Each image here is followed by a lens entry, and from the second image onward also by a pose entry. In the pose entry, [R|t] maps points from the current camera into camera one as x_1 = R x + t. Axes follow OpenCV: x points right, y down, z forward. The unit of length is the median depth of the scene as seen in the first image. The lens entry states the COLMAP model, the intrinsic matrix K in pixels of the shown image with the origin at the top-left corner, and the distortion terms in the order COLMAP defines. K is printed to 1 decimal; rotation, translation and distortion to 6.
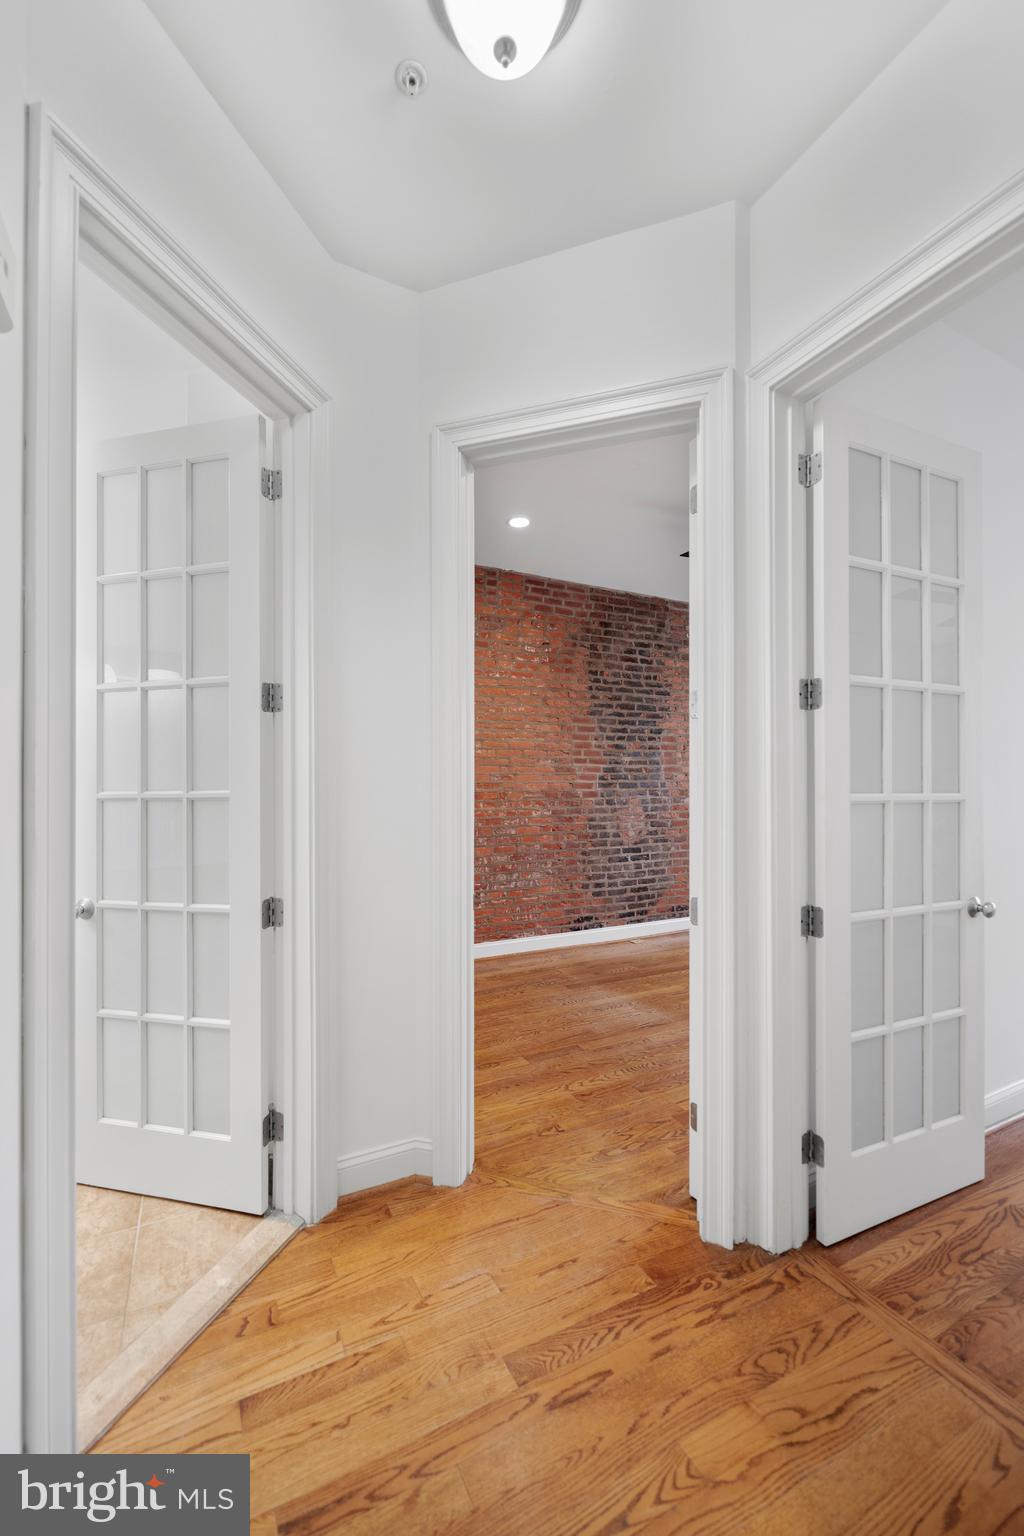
lens RADIAL K [[616.0, 0, 511.2], [0, 616.0, 782.0], [0, 0, 1]] dist [-0.031909, 0.000086]
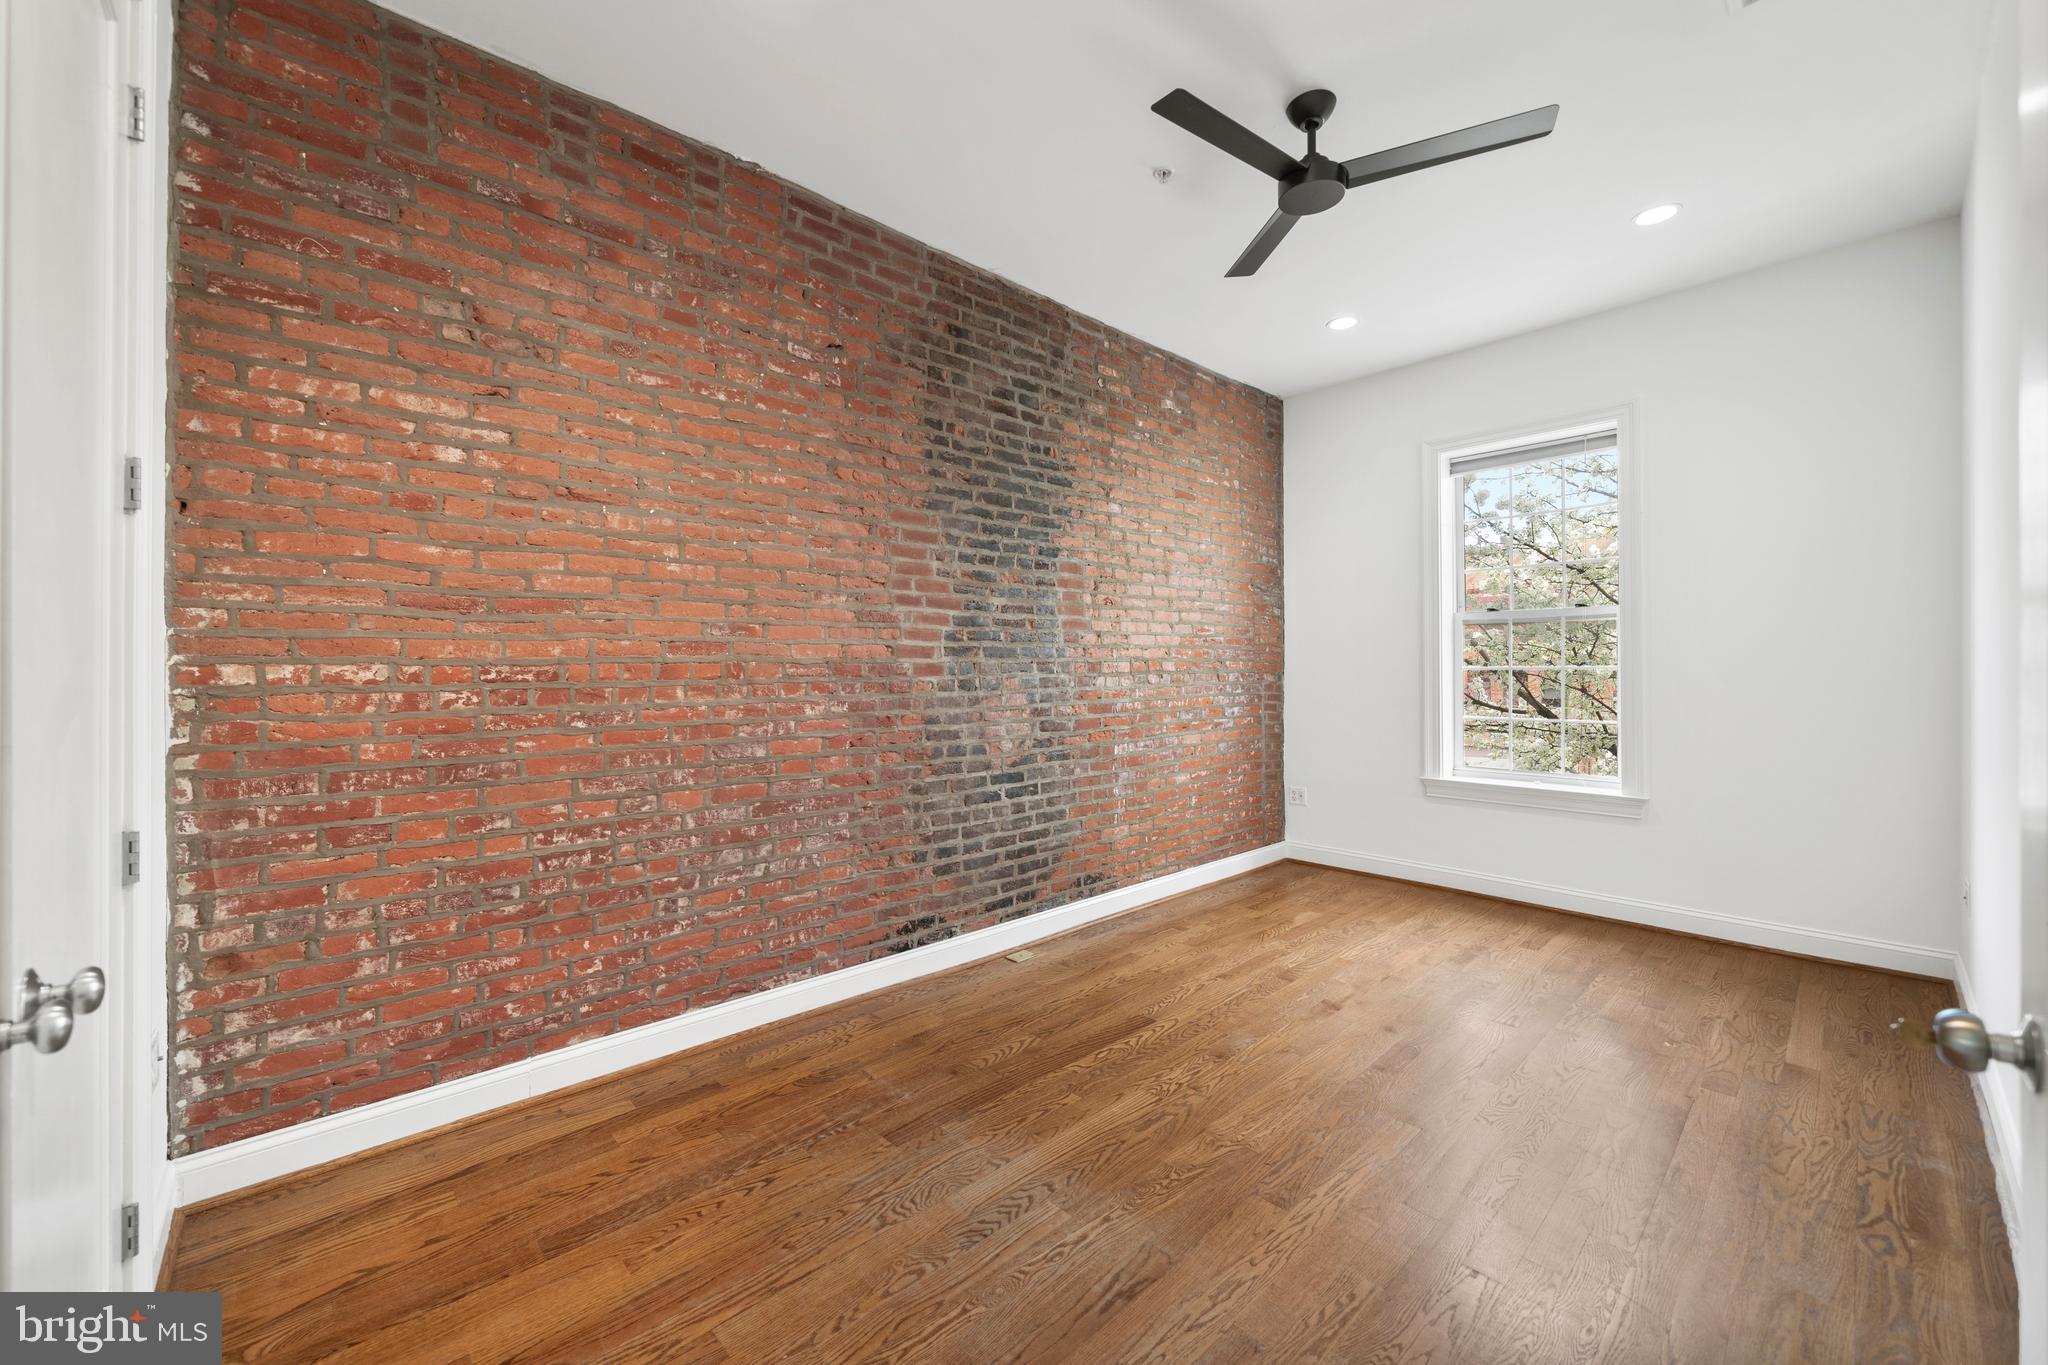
lens RADIAL K [[792.5, 0, 1025.3], [0, 792.5, 667.0], [0, 0, 1]] dist [-0.001711, 0.000358]
pose [[0.960237, -0.001920, 0.279180, 0.025107], [0.001868, 0.999998, 0.000453, 0.017704], [-0.279180, 0.000086, 0.960239, 0.361674]]
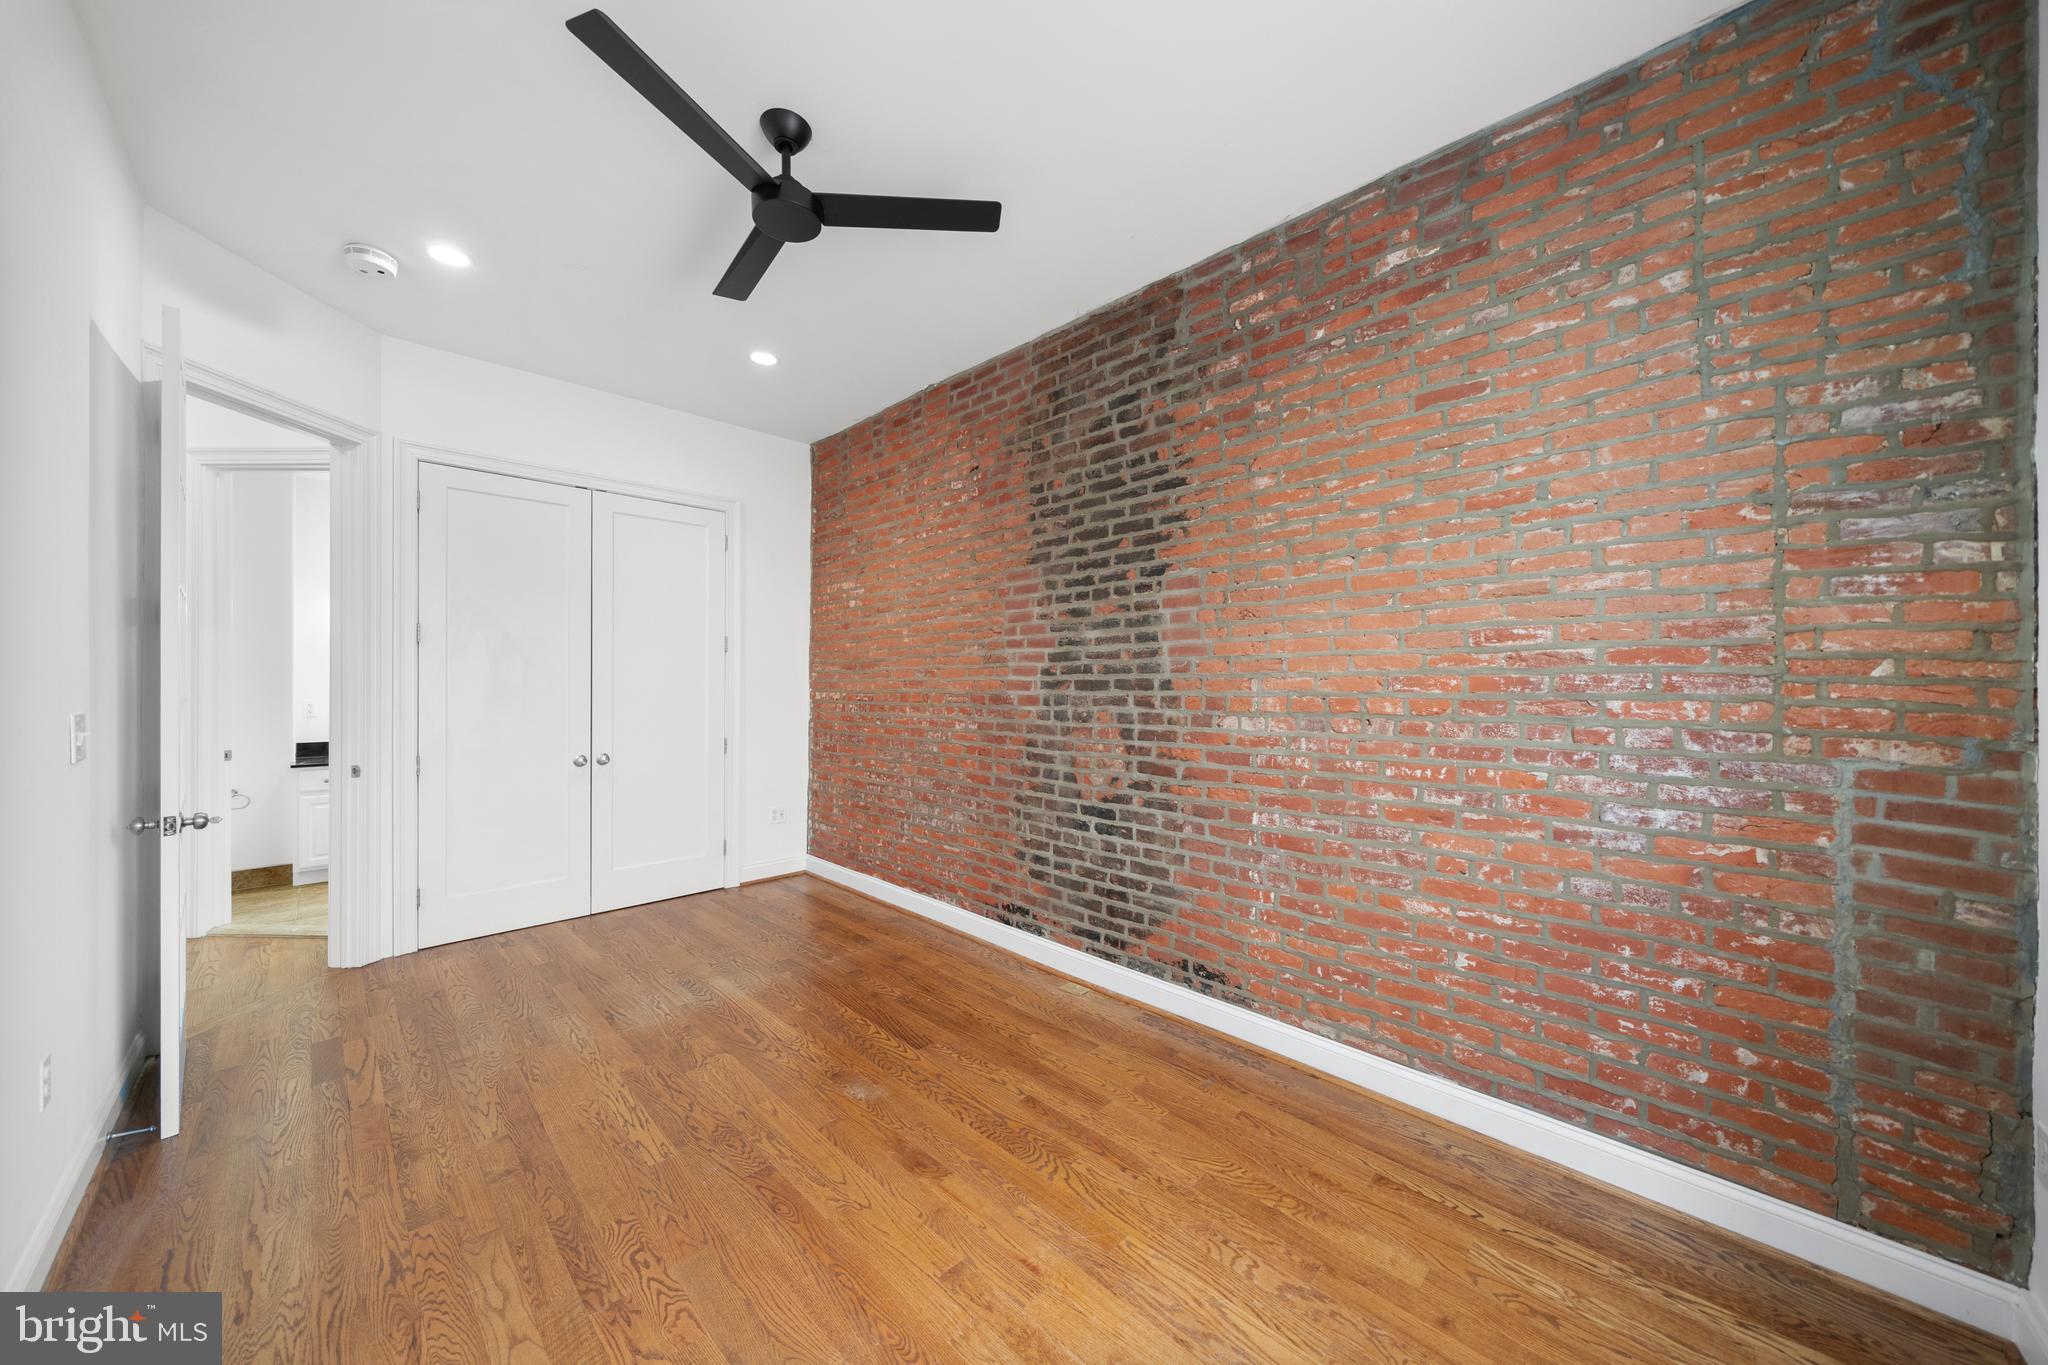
lens RADIAL K [[714.6, 0, 1019.7], [0, 714.6, 680.9], [0, 0, 1]] dist [-0.002023, 0.002564]
pose [[0.311897, -0.000607, -0.950116, 0.754012], [0.000279, 1.000000, -0.000548, 0.002191], [0.950116, -0.000094, 0.311897, 0.764962]]
